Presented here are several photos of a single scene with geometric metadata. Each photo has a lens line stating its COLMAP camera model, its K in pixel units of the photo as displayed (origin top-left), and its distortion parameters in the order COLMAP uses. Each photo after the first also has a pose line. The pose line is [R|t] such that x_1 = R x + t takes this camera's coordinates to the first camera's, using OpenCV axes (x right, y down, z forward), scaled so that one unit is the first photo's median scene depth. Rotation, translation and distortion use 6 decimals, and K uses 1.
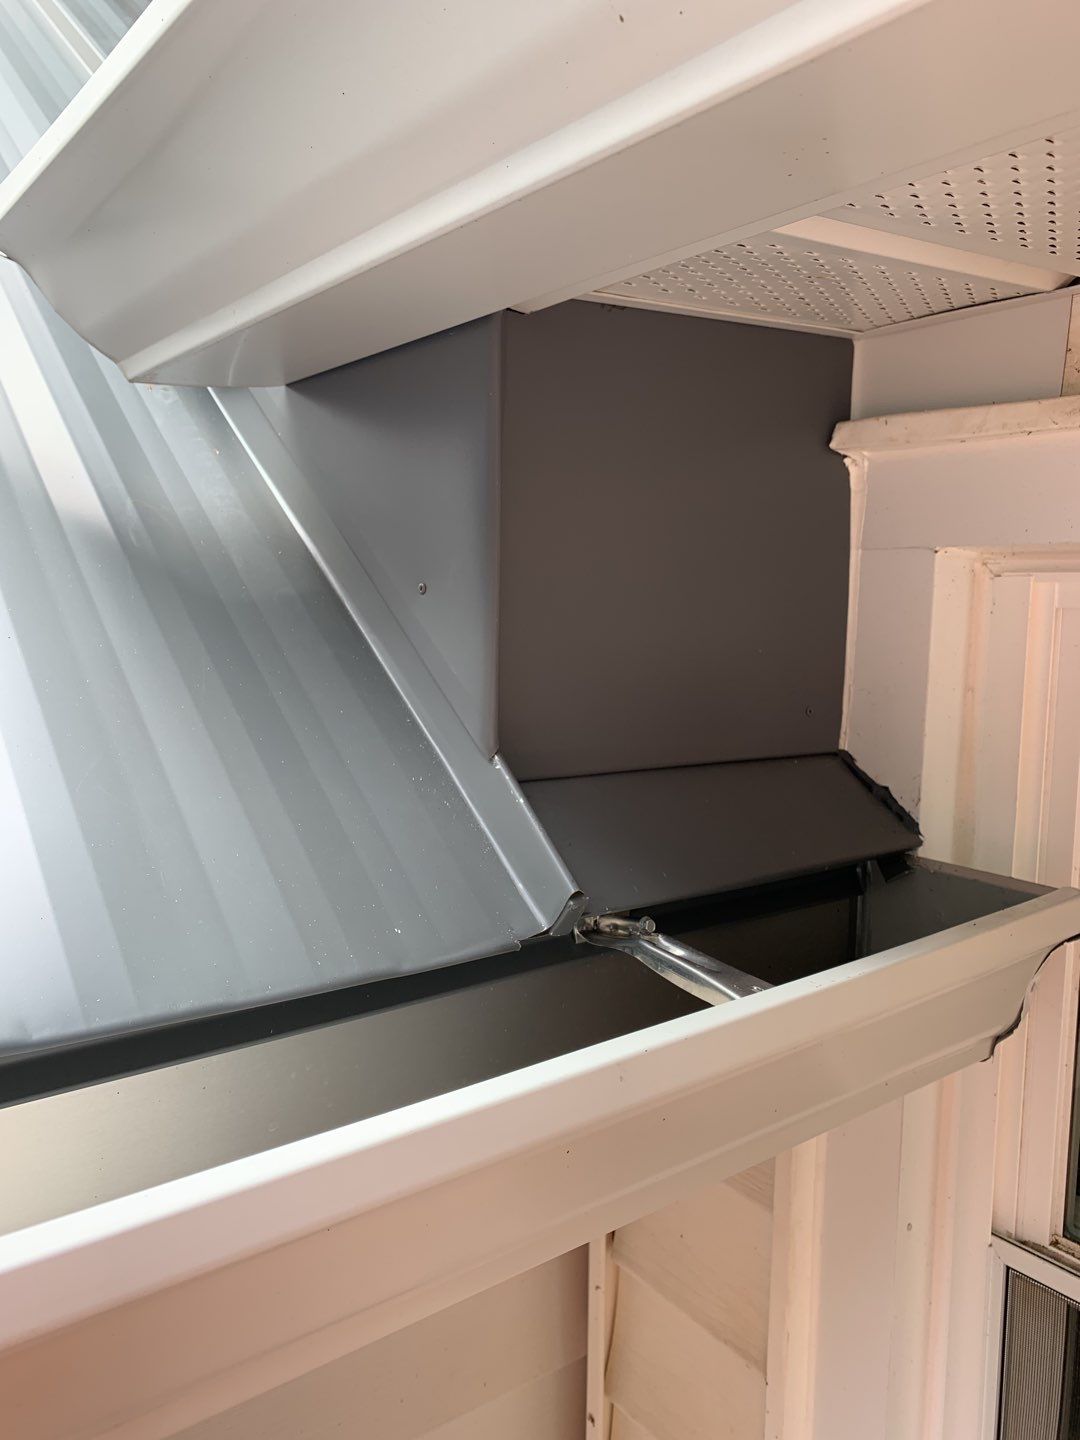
lens RADIAL K [[1096.4, 0, 546.3], [0, 1096.4, 717.8], [0, 0, 1]] dist [0.030935, -0.026807]
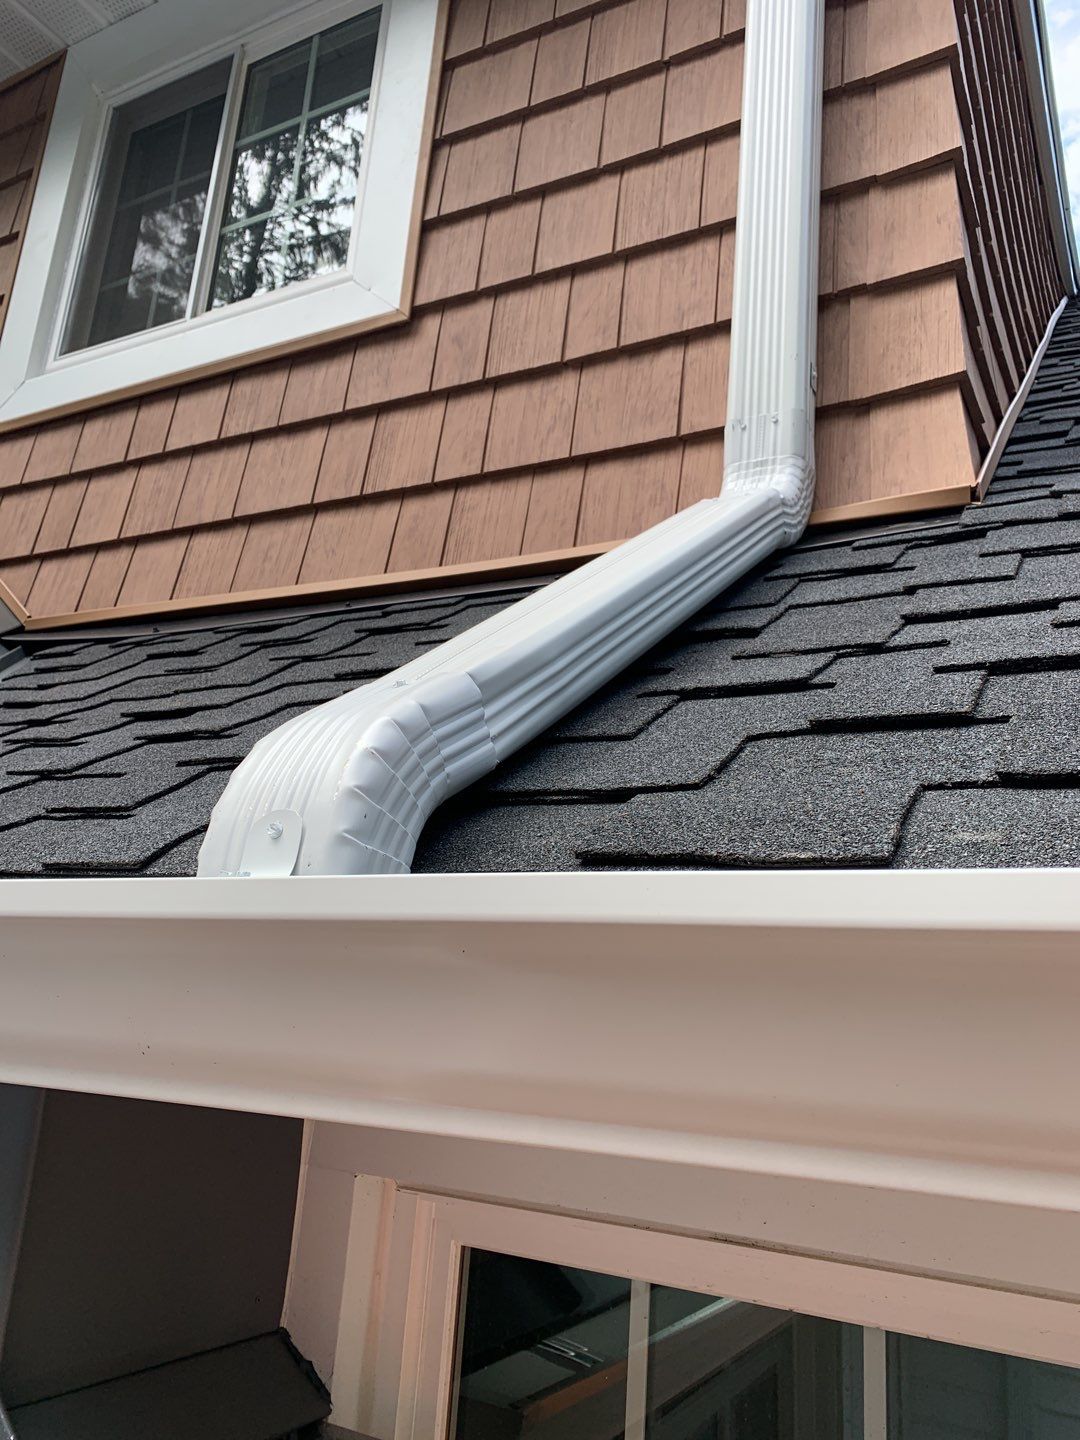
lens RADIAL K [[1096.4, 0, 550.4], [0, 1096.4, 726.4], [0, 0, 1]] dist [0.030935, -0.026807]
pose [[0.910691, 0.143727, 0.387277, -0.054151], [-0.011424, 0.945923, -0.324191, -0.233623], [-0.412929, 0.290814, 0.863085, -0.494620]]
